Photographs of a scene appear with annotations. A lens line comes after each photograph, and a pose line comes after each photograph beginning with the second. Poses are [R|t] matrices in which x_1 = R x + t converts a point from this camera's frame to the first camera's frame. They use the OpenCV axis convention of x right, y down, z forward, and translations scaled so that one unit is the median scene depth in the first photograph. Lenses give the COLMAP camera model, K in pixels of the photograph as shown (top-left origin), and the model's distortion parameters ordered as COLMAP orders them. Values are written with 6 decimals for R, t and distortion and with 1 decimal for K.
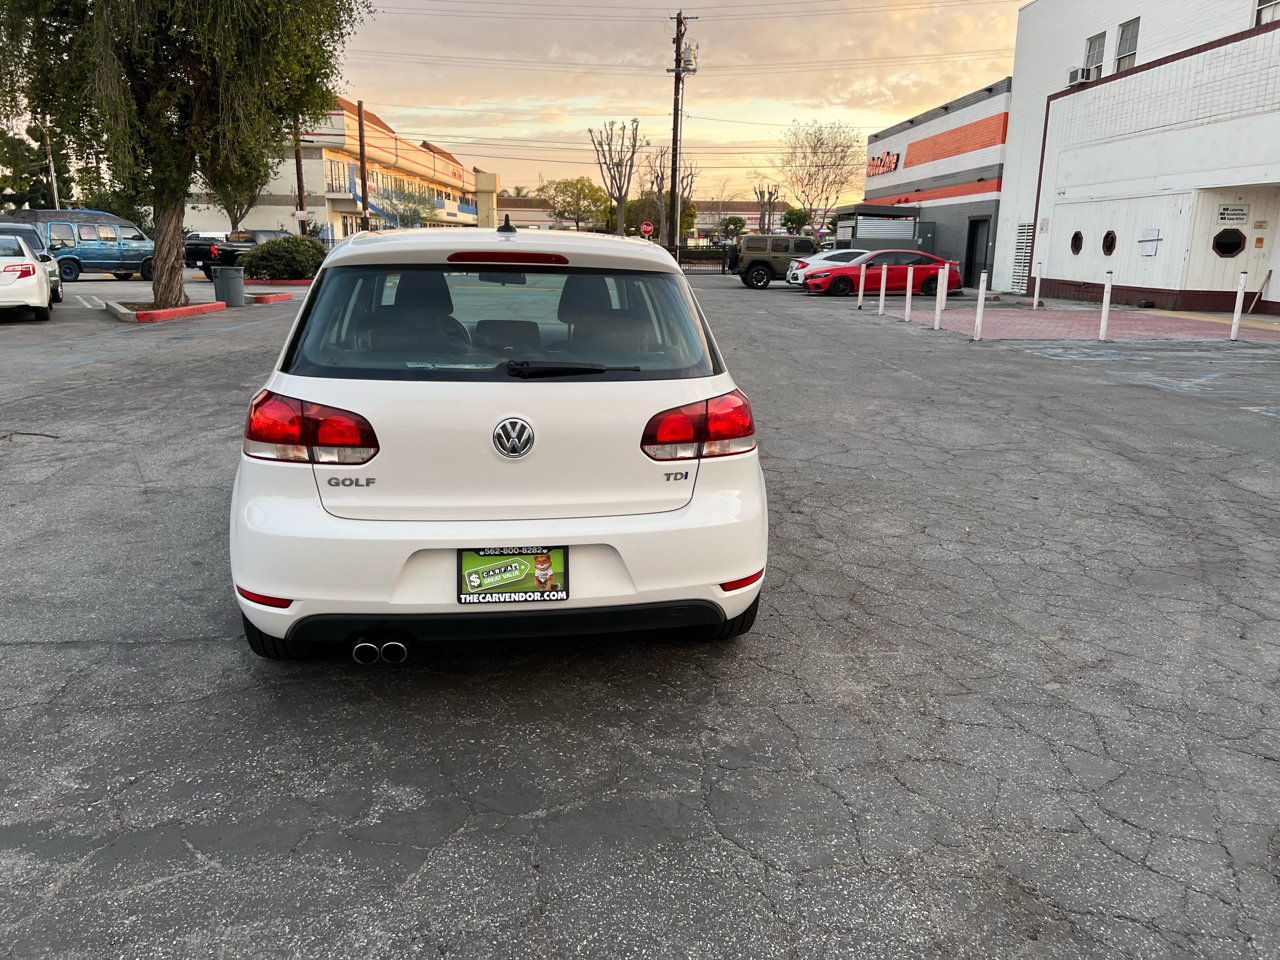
lens RADIAL K [[962.1, 0, 640.4], [0, 962.1, 473.8], [0, 0, 1]] dist [0.048106, -0.054830]
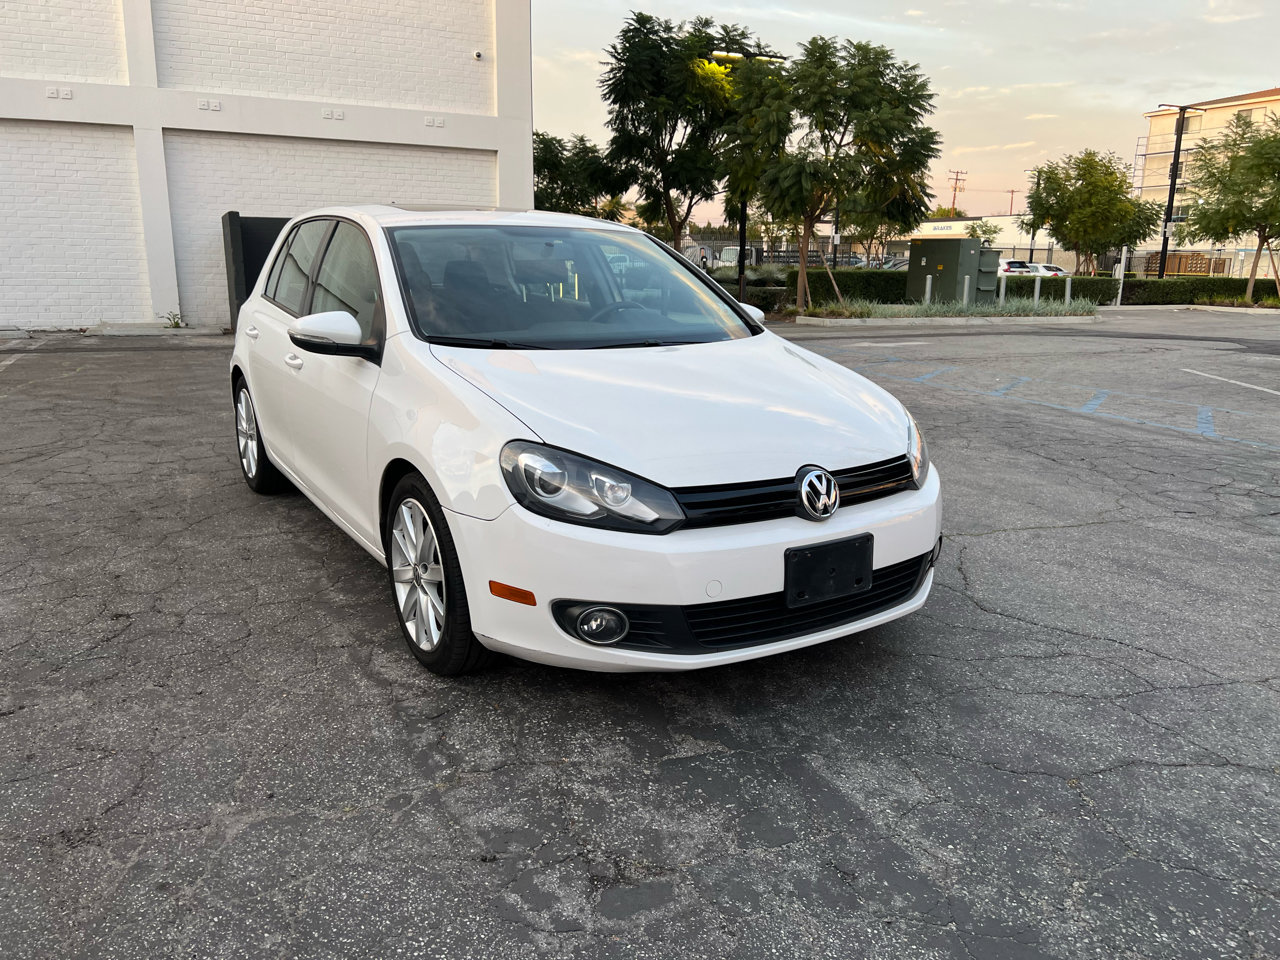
lens RADIAL K [[962.1, 0, 651.2], [0, 962.1, 484.1], [0, 0, 1]] dist [0.048106, -0.054830]
pose [[-0.908592, 0.070807, -0.411640, 0.021137], [-0.121502, 0.898103, 0.422669, -0.071399], [0.399623, 0.434048, -0.807405, 0.329812]]
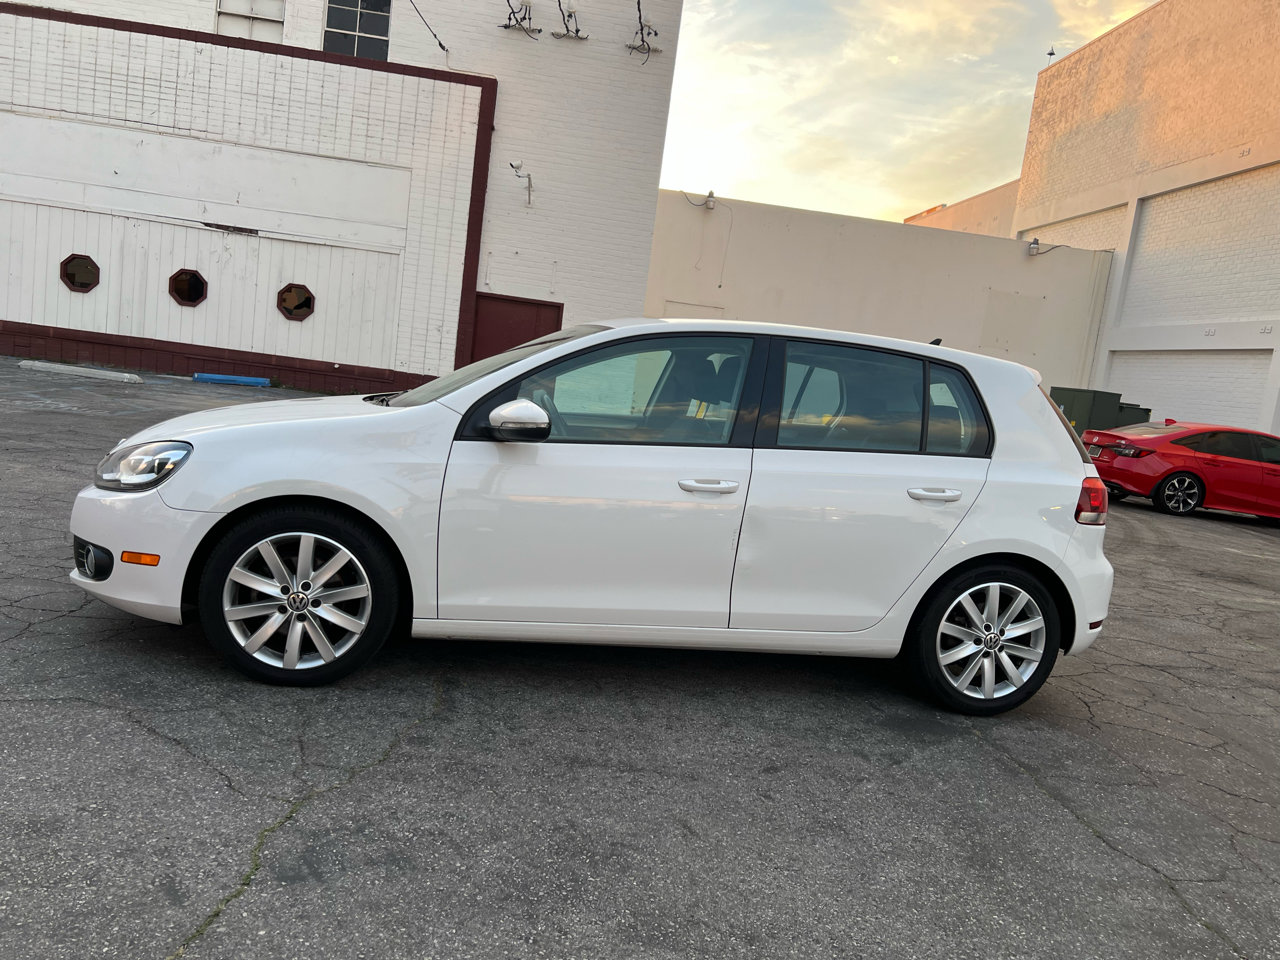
lens RADIAL K [[962.1, 0, 645.7], [0, 962.1, 490.4], [0, 0, 1]] dist [0.048106, -0.054830]
pose [[-0.056082, -0.146202, 0.987664, -0.187491], [0.109212, 0.982387, 0.151622, -0.037934], [-0.992435, 0.116368, -0.039127, 0.182726]]
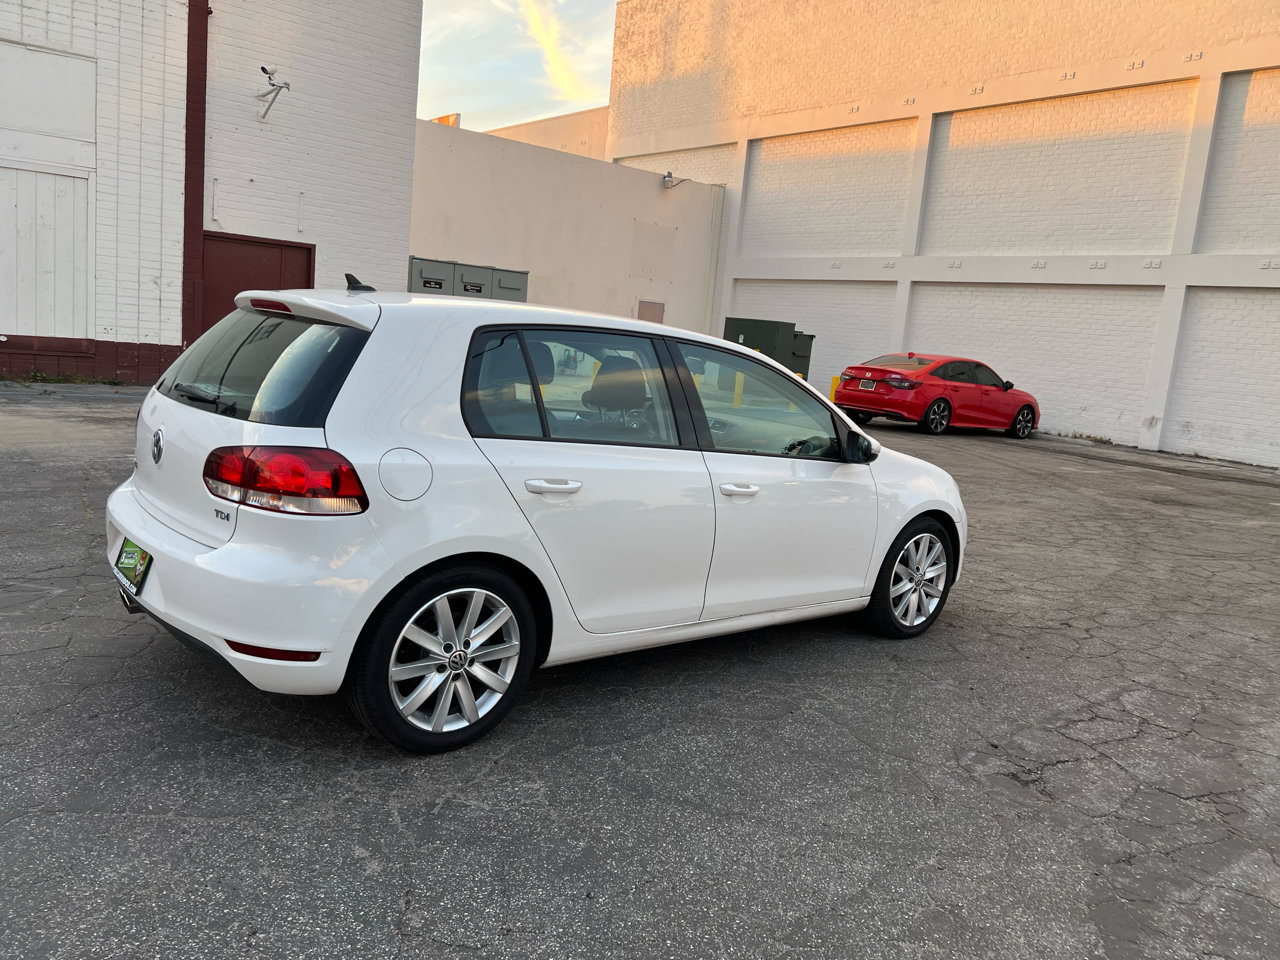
lens RADIAL K [[962.1, 0, 649.9], [0, 962.1, 470.8], [0, 0, 1]] dist [0.048106, -0.054830]
pose [[-0.592176, -0.180892, 0.785243, -0.068967], [0.091102, 0.953201, 0.288286, -0.089542], [-0.800642, 0.242253, -0.547983, 0.378194]]
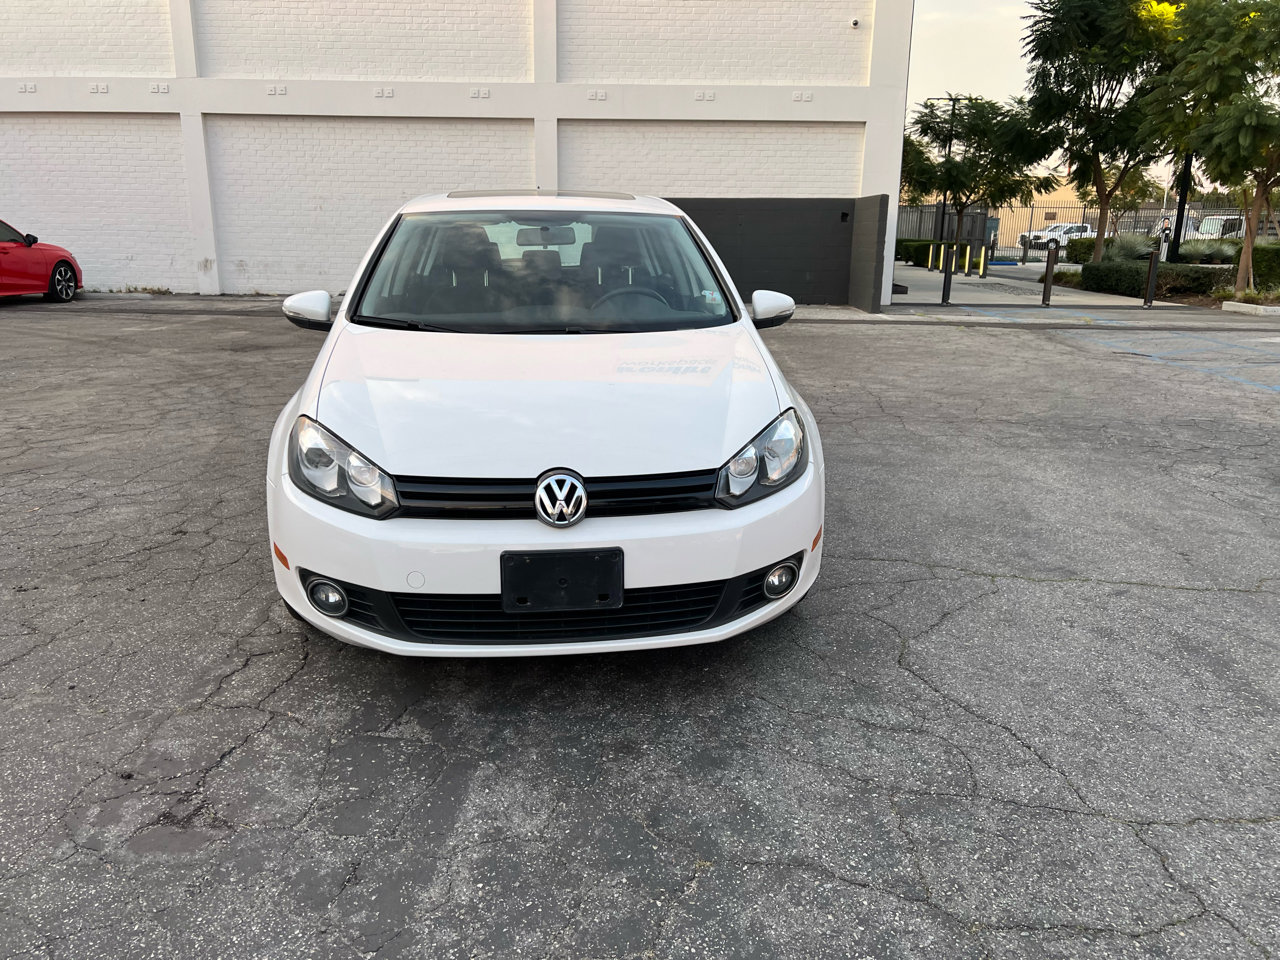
lens RADIAL K [[962.1, 0, 633.8], [0, 962.1, 487.4], [0, 0, 1]] dist [0.048106, -0.054830]
pose [[-0.998896, -0.032755, 0.033675, -0.047225], [-0.012597, 0.877339, 0.479705, -0.076944], [-0.045257, 0.478751, -0.876783, 0.338713]]
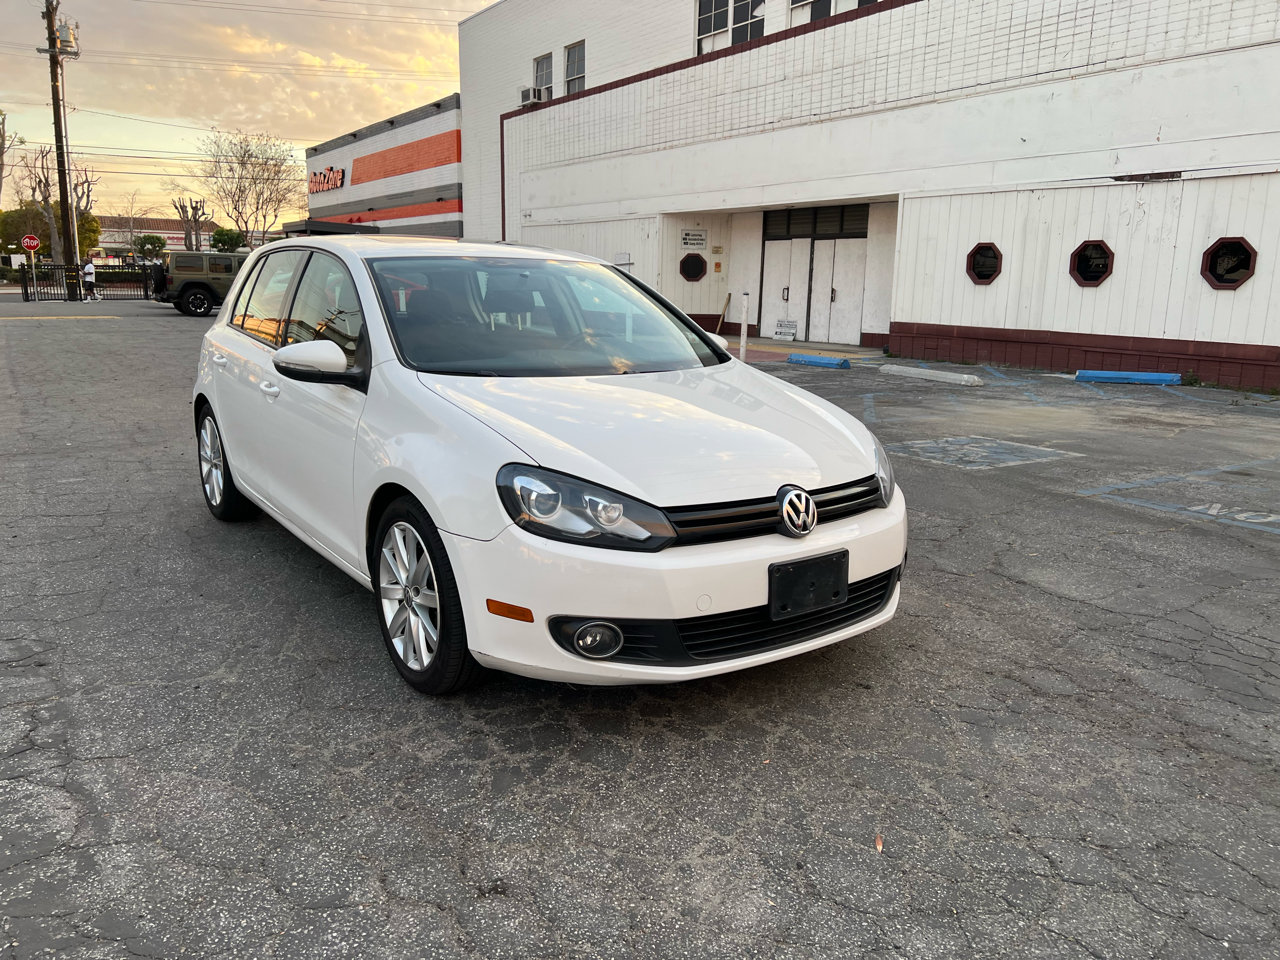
lens RADIAL K [[962.1, 0, 644.7], [0, 962.1, 483.2], [0, 0, 1]] dist [0.048106, -0.054830]
pose [[0.850784, -0.105640, 0.514788, 0.006739], [0.114466, 0.993319, 0.014663, -0.024375], [-0.512897, 0.046451, 0.857192, 0.128603]]
